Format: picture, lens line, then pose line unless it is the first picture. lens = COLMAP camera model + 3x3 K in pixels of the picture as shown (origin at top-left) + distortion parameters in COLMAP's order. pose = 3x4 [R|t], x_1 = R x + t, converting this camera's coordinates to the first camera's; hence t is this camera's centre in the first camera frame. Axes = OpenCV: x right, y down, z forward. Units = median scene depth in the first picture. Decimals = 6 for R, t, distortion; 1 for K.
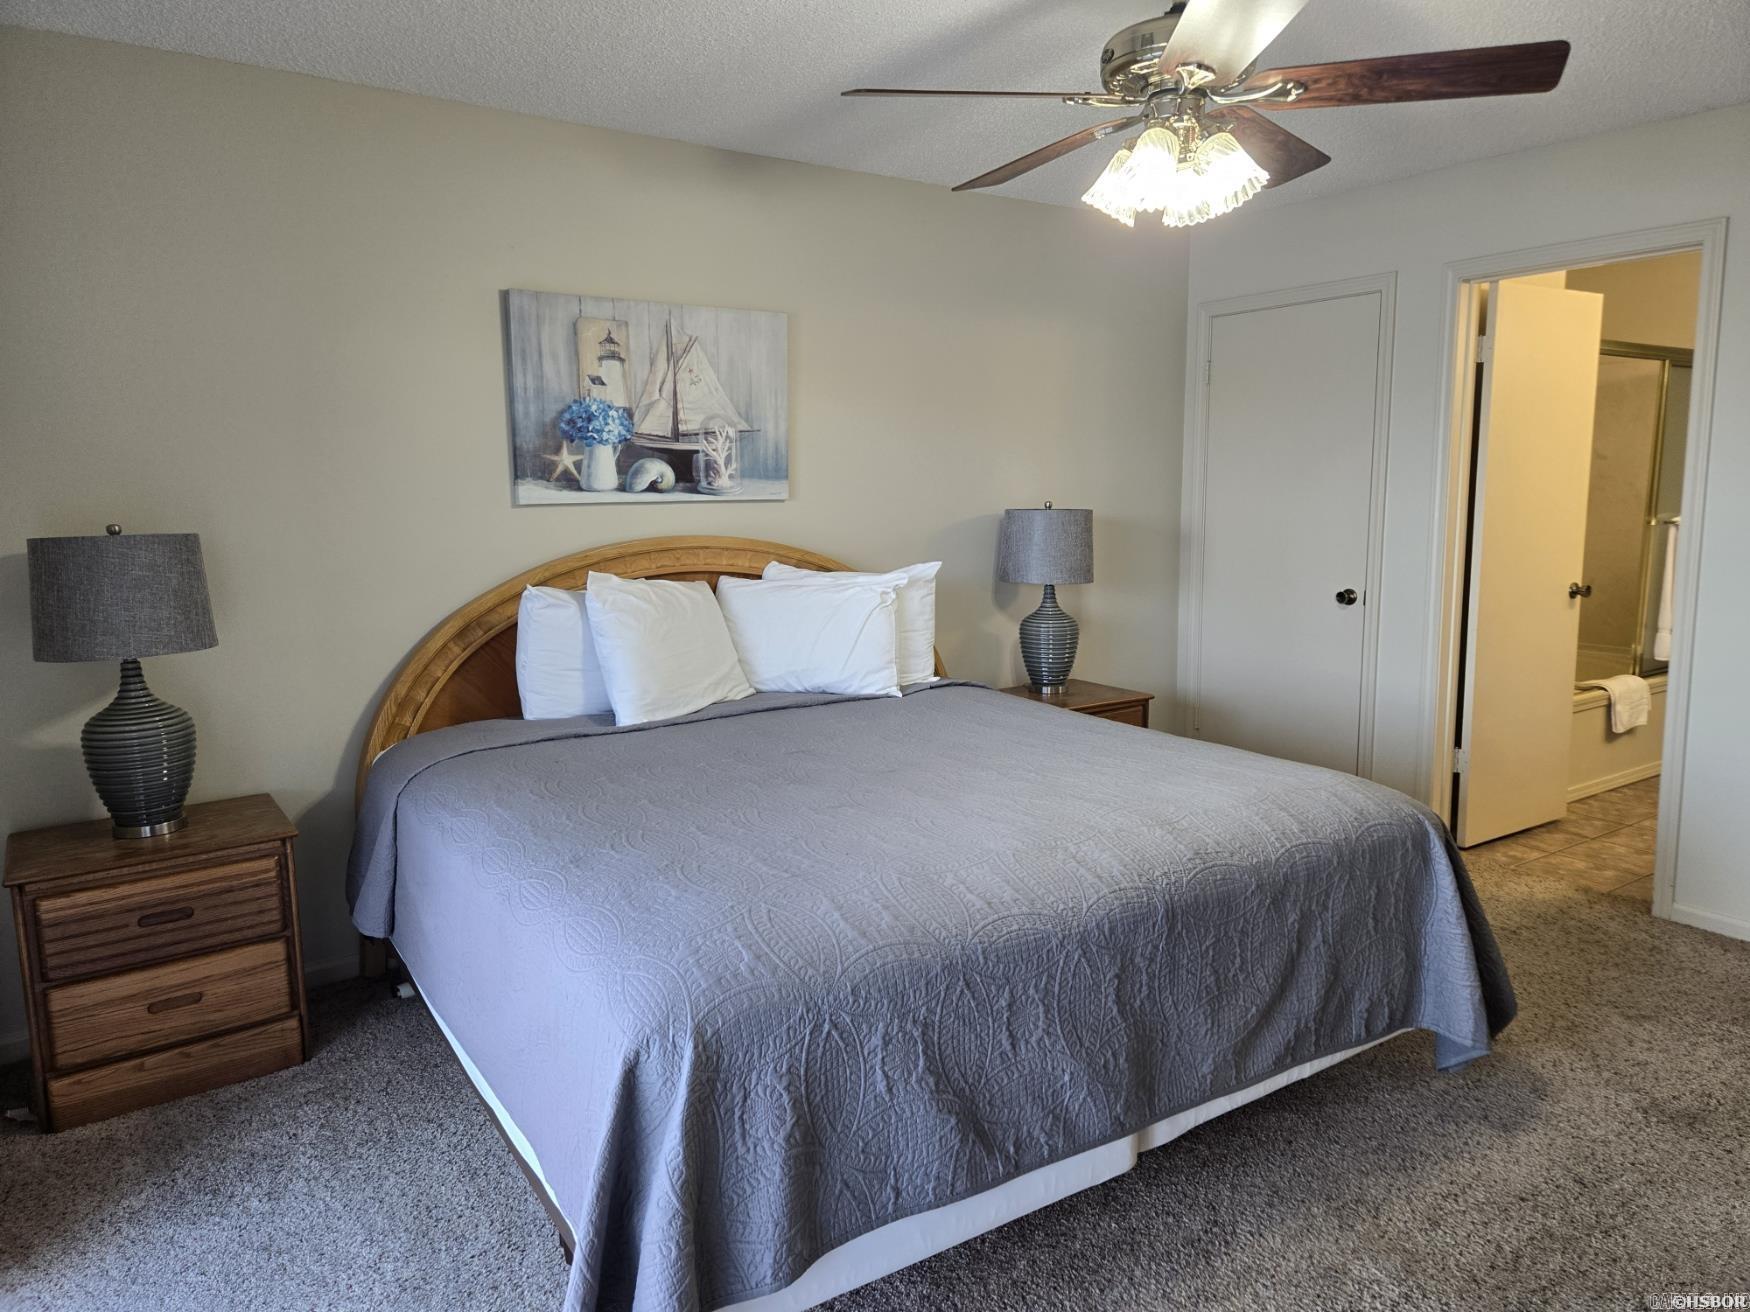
lens RADIAL K [[1180.6, 0, 874.4], [0, 1180.6, 655.2], [0, 0, 1]] dist [0.064404, -0.032312]
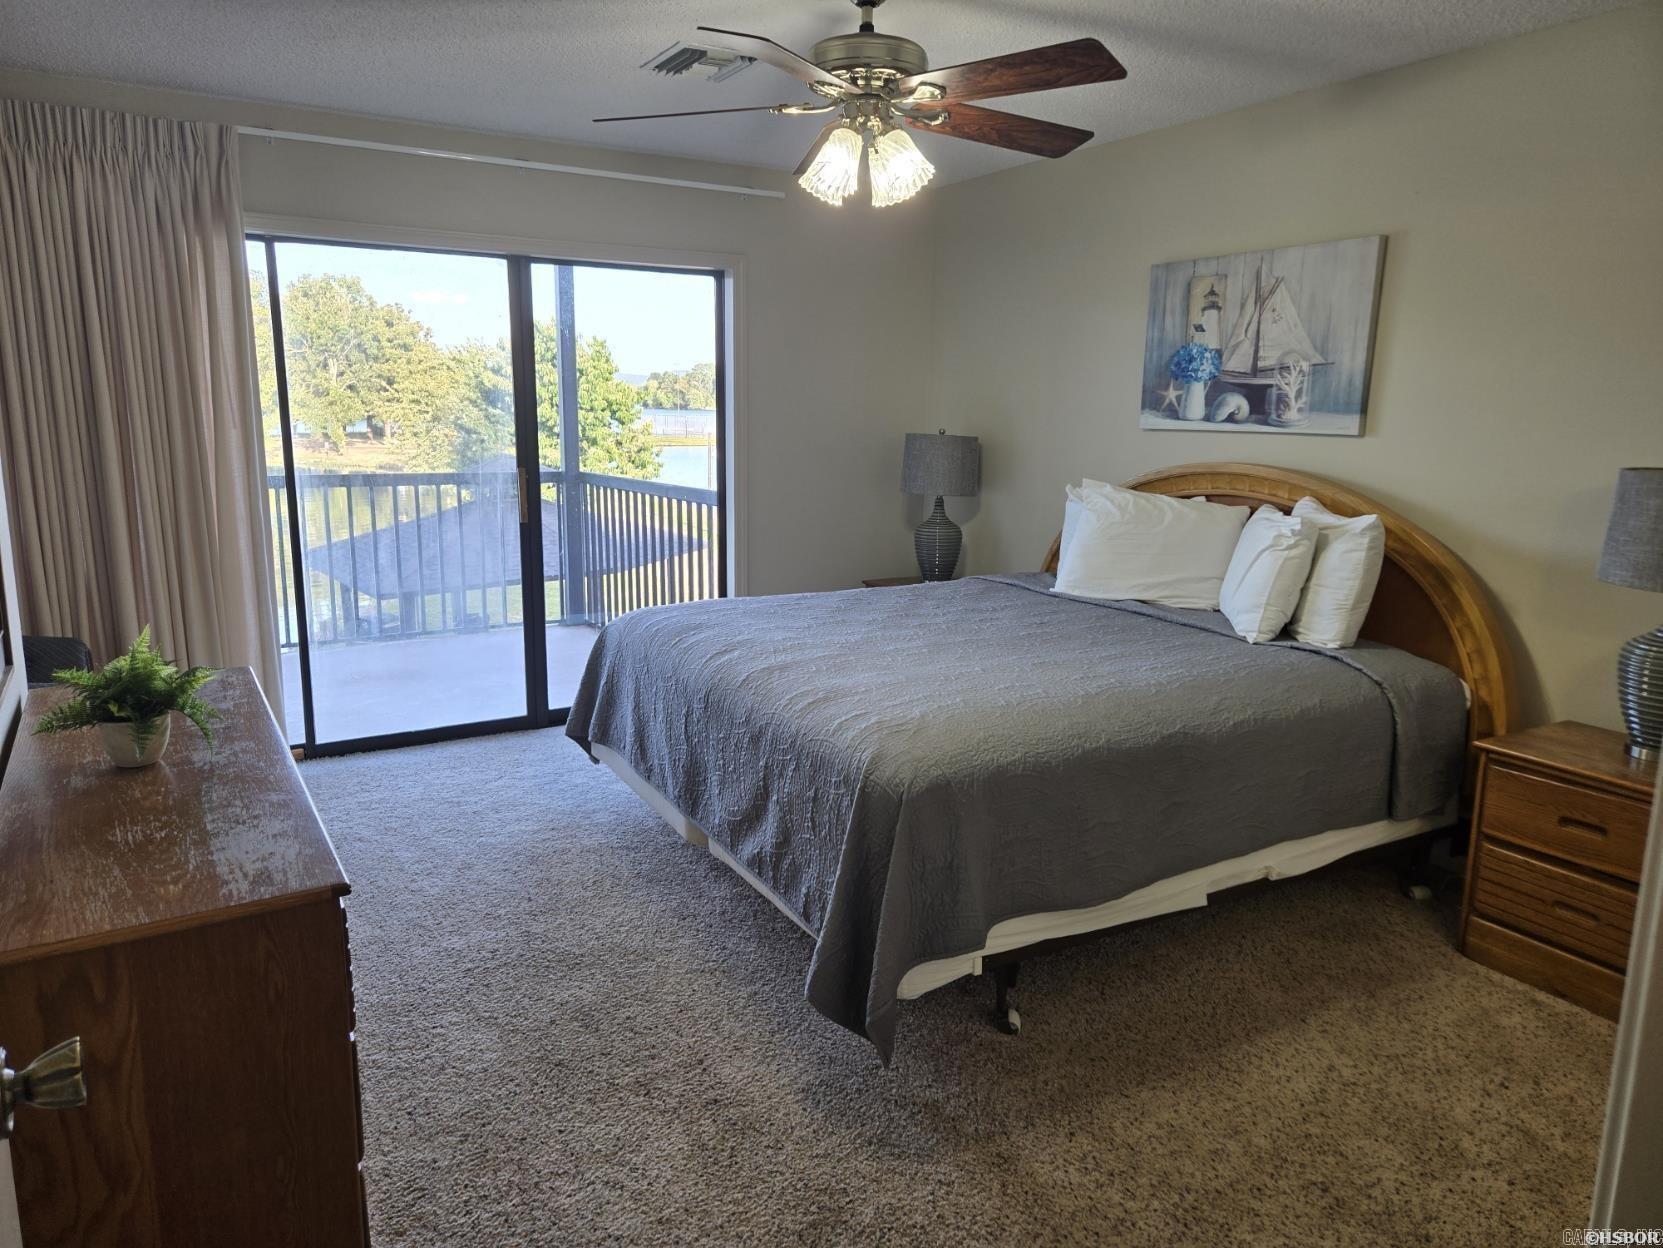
lens RADIAL K [[1121.9, 0, 831.4], [0, 1121.9, 620.9], [0, 0, 1]] dist [0.064404, -0.032312]
pose [[-0.062390, 0.197599, -0.978296, 0.942236], [-0.166337, 0.964438, 0.205408, -0.114145], [0.984093, 0.175542, -0.027303, 0.689679]]
